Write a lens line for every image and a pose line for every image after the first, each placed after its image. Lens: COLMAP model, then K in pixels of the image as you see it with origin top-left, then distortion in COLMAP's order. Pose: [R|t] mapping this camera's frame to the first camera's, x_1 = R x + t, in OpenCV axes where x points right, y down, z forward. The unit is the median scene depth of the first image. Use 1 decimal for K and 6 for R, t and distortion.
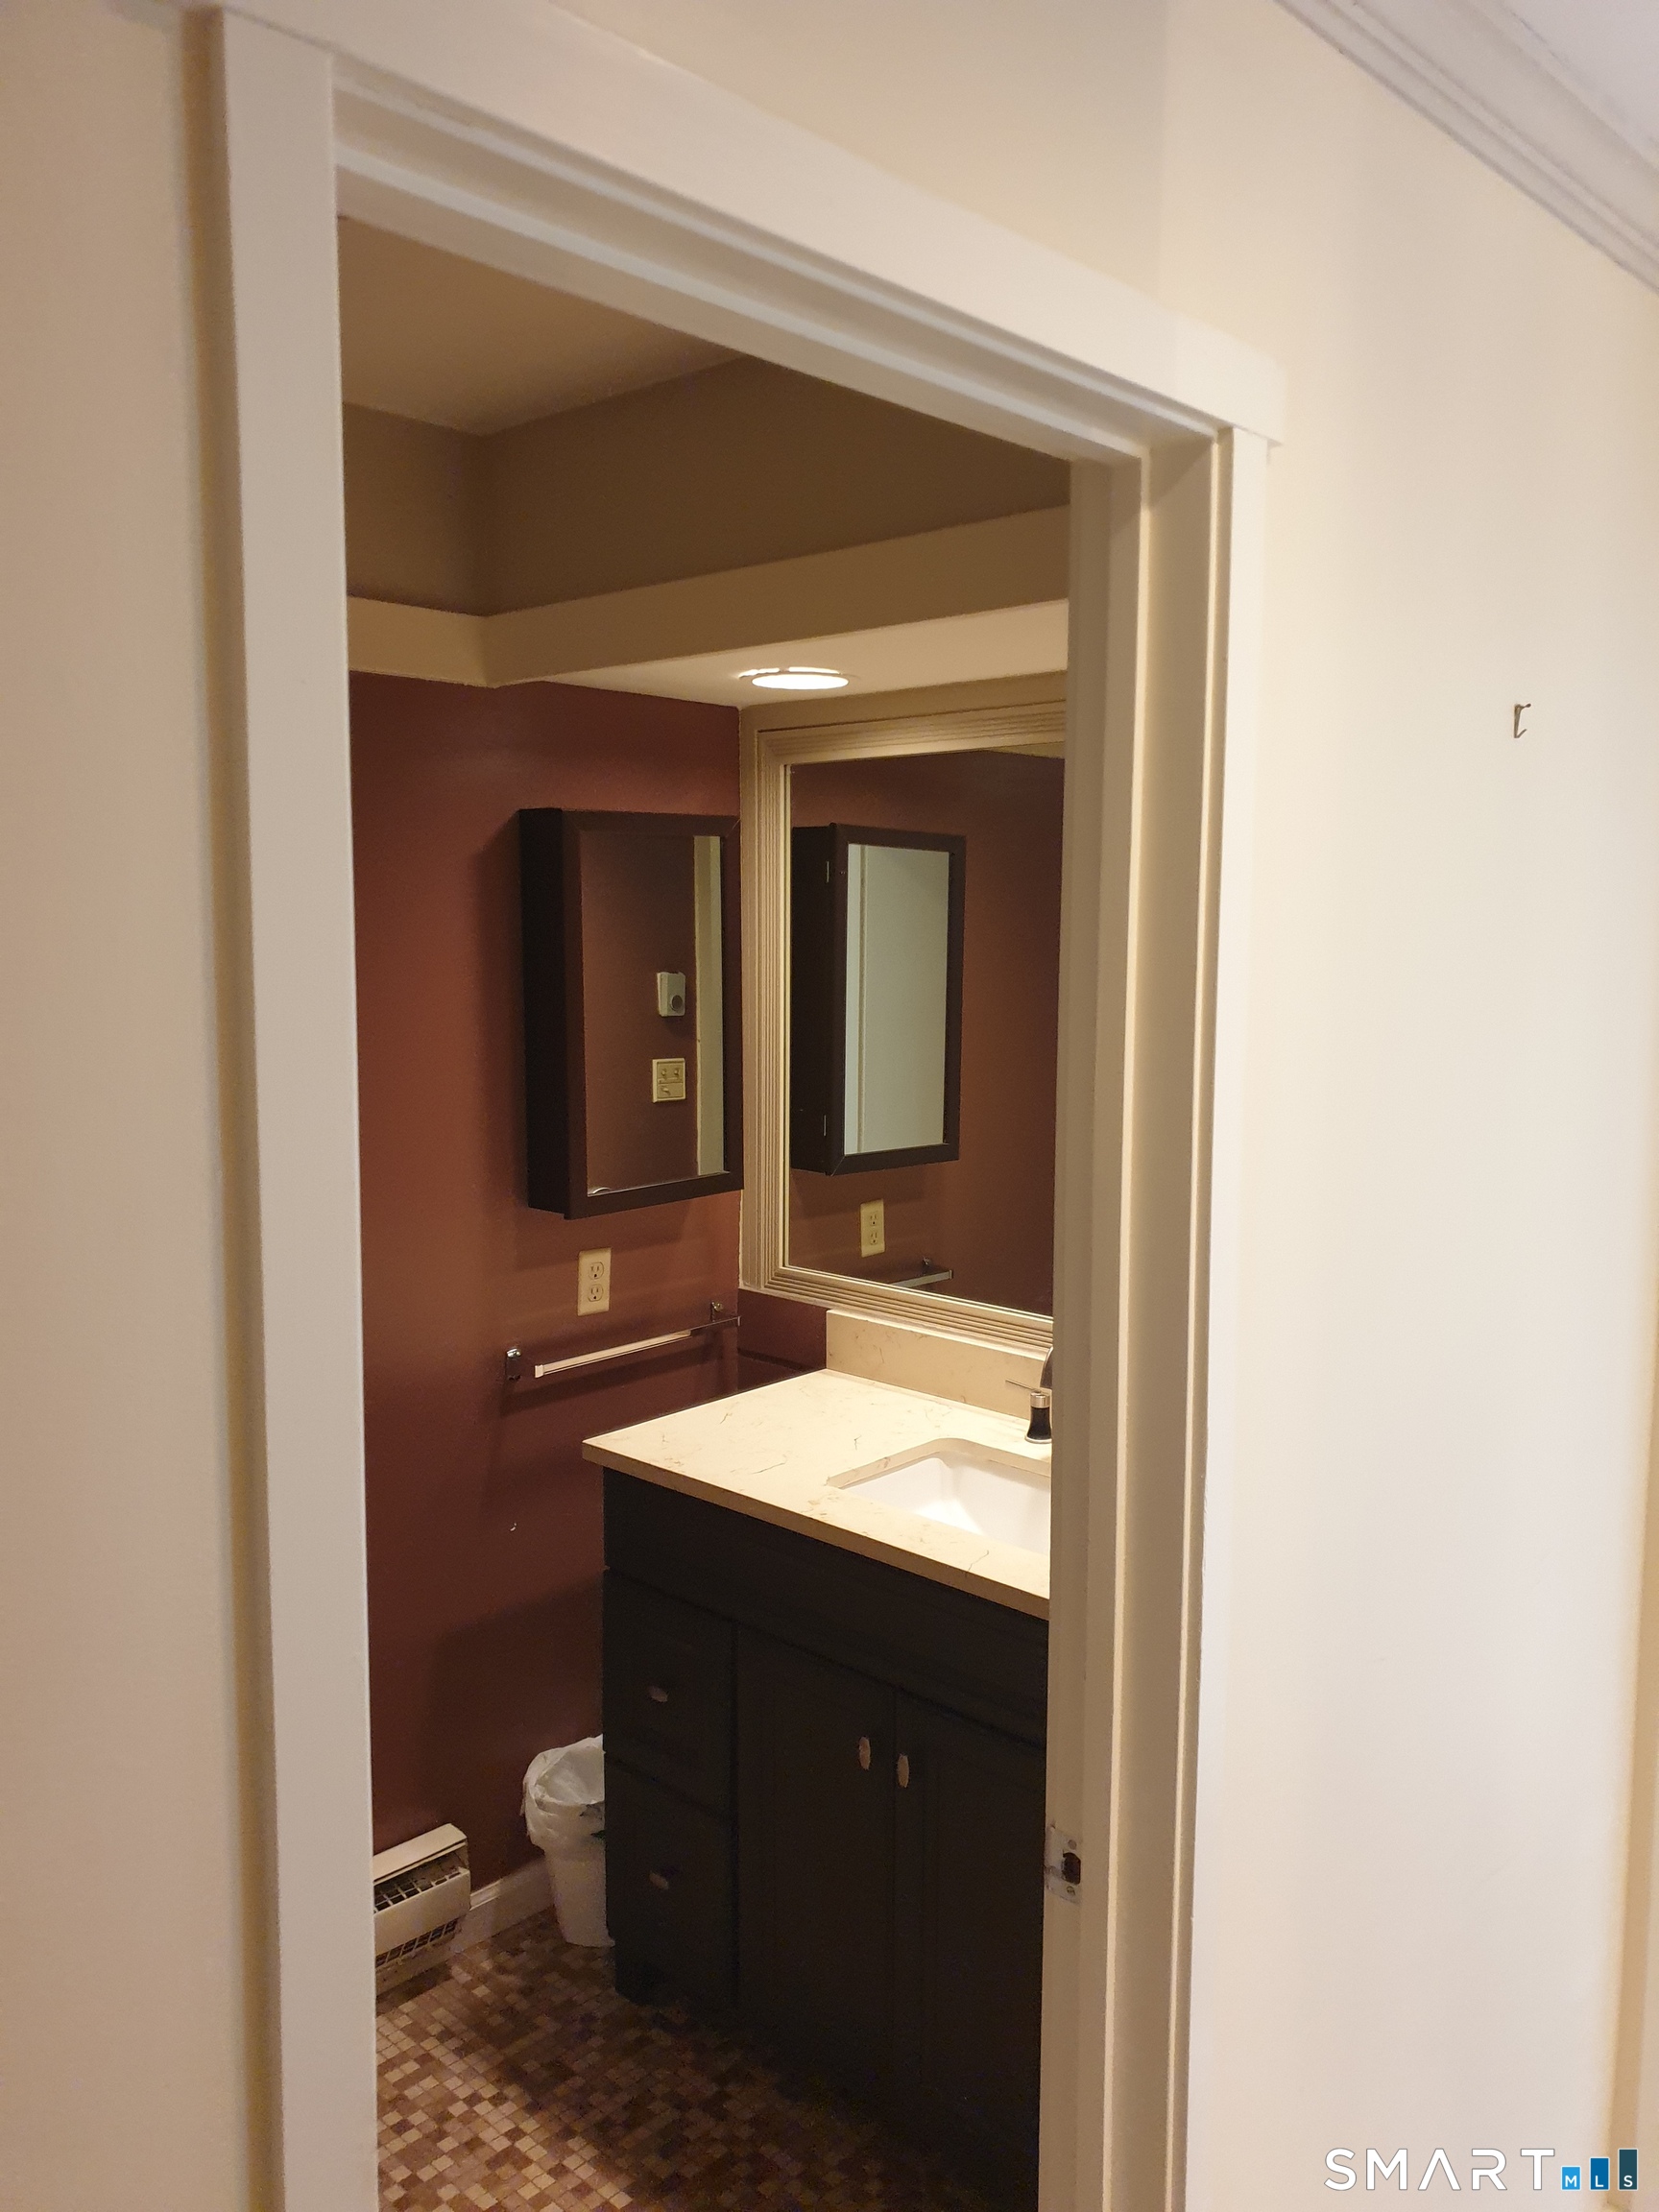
lens RADIAL K [[1736.1, 0, 825.1], [0, 1736.1, 1118.3], [0, 0, 1]] dist [0.011402, 0.029391]
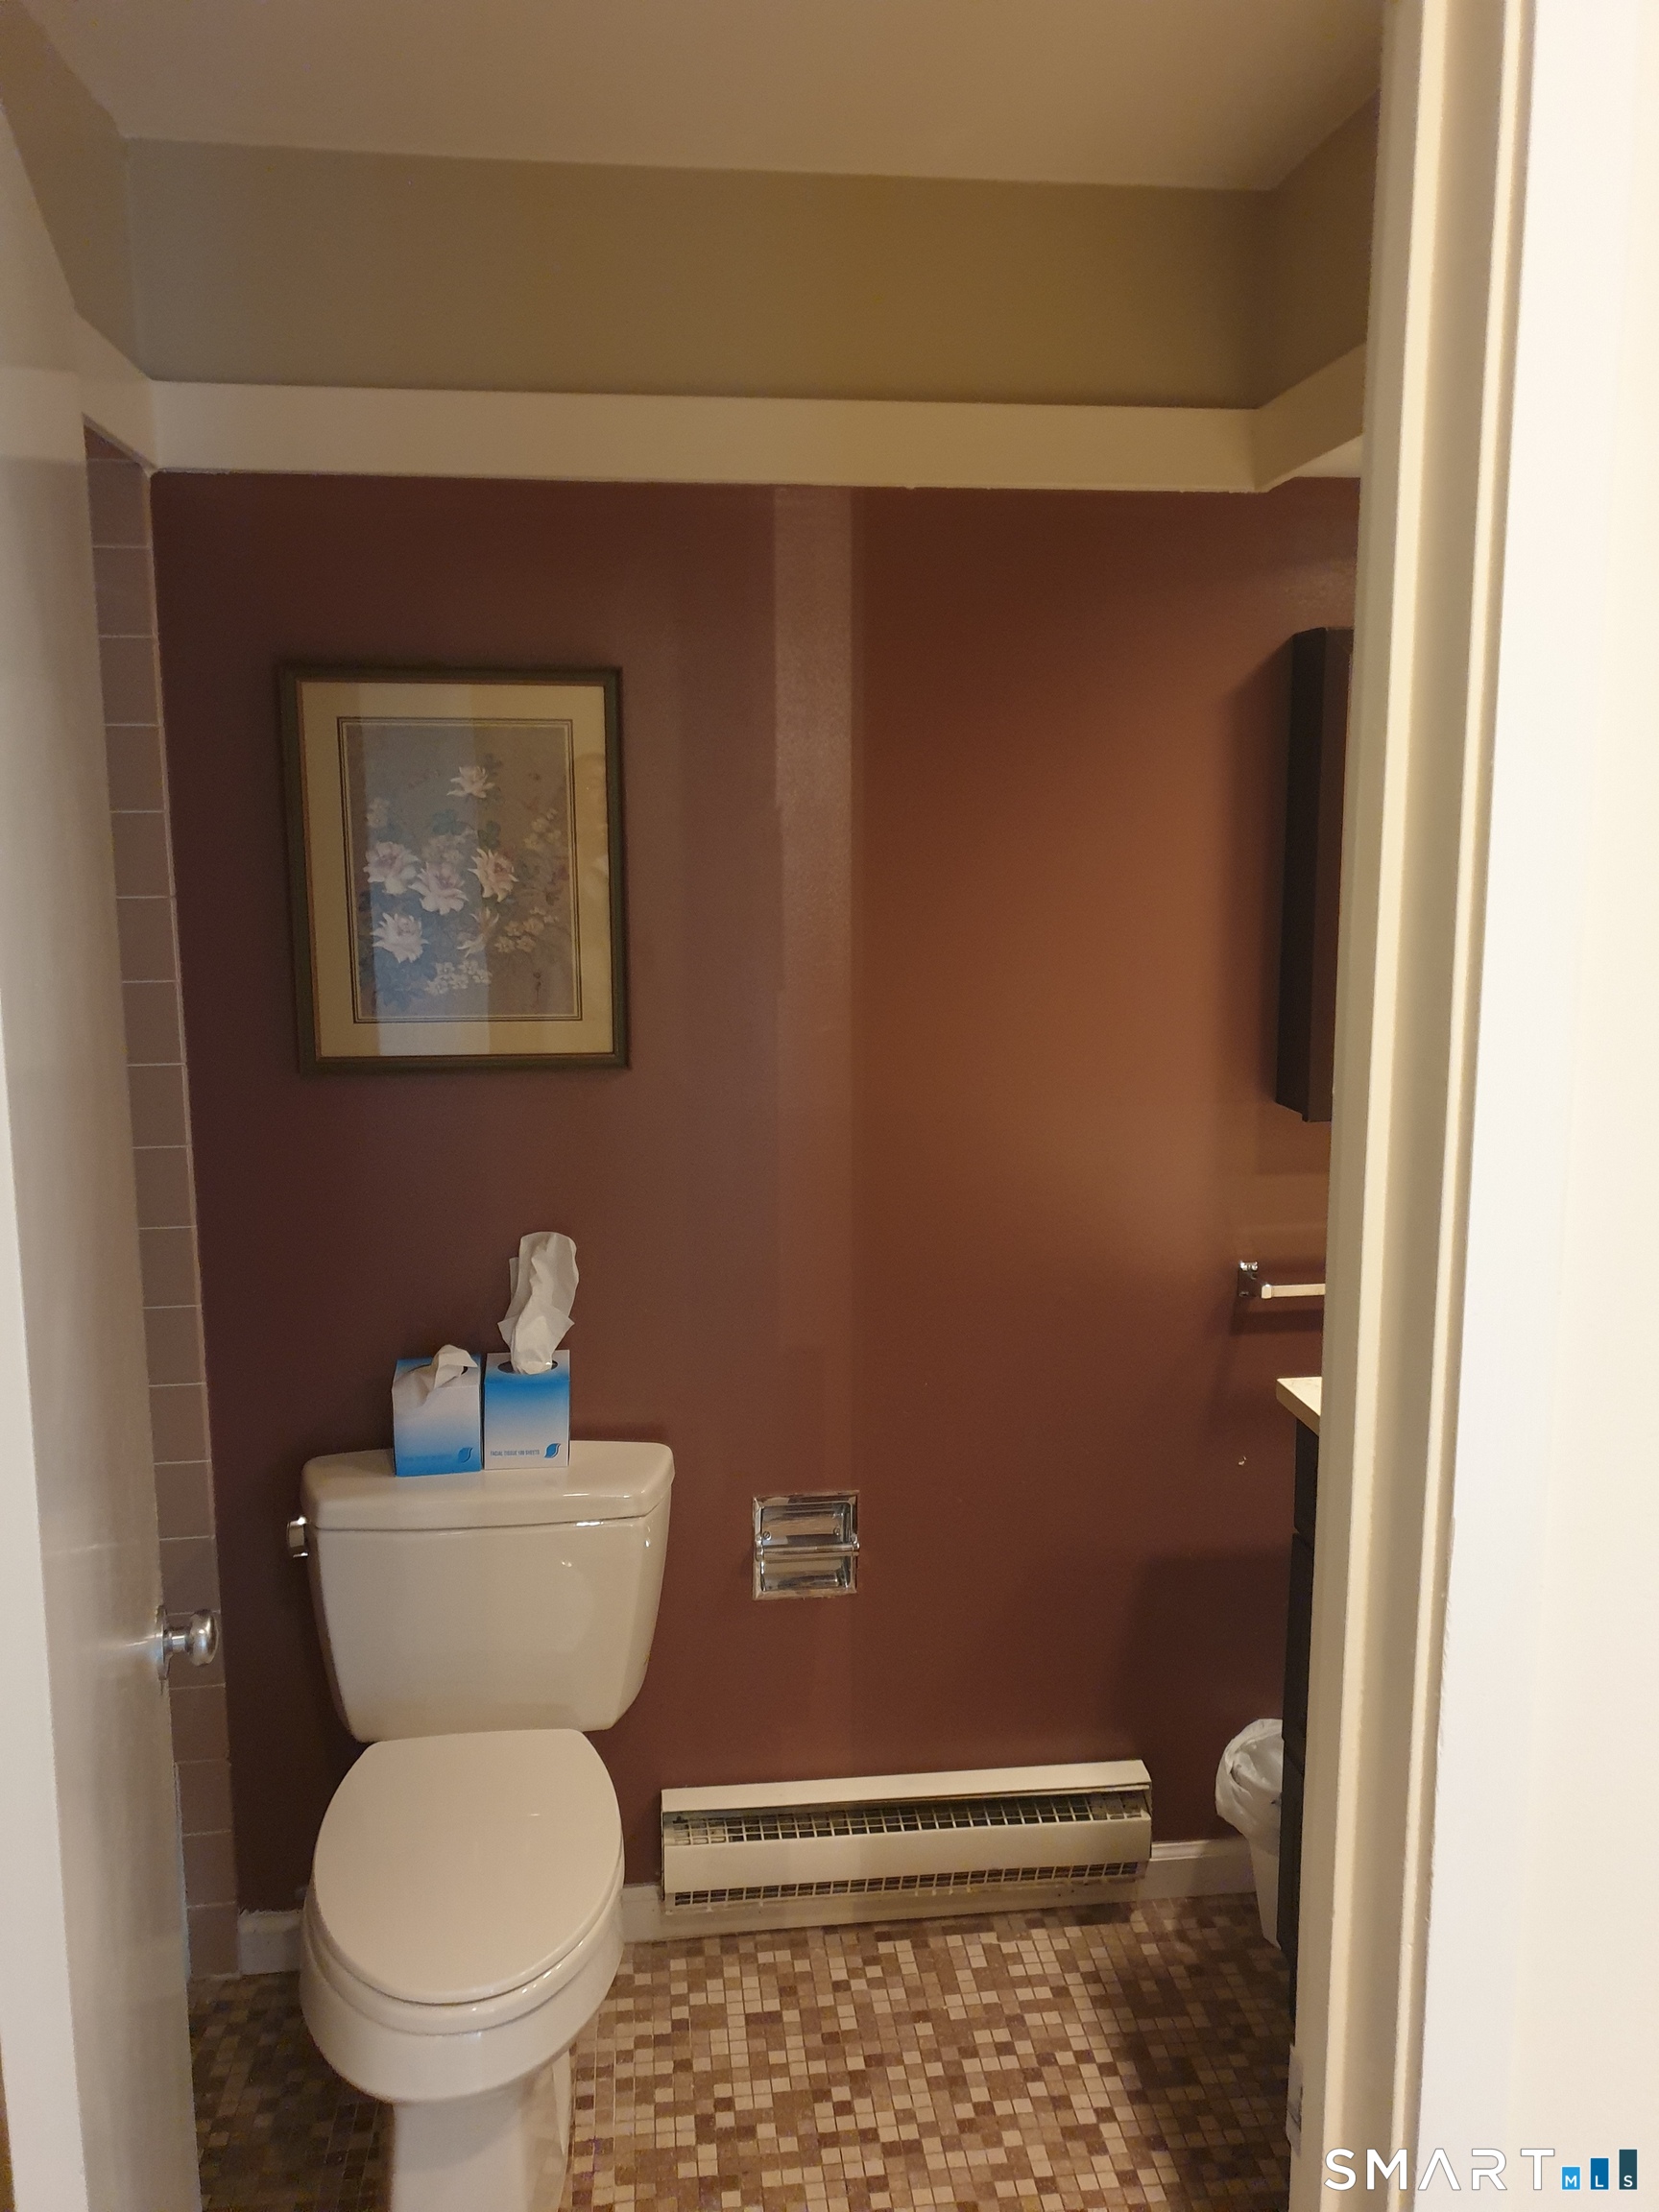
lens RADIAL K [[1736.1, 0, 828.3], [0, 1736.1, 1088.9], [0, 0, 1]] dist [0.011402, 0.029391]
pose [[0.750064, 0.088582, -0.655407, 0.243051], [-0.051025, 0.995787, 0.076192, -0.010872], [0.659395, -0.023707, 0.751423, 0.216893]]
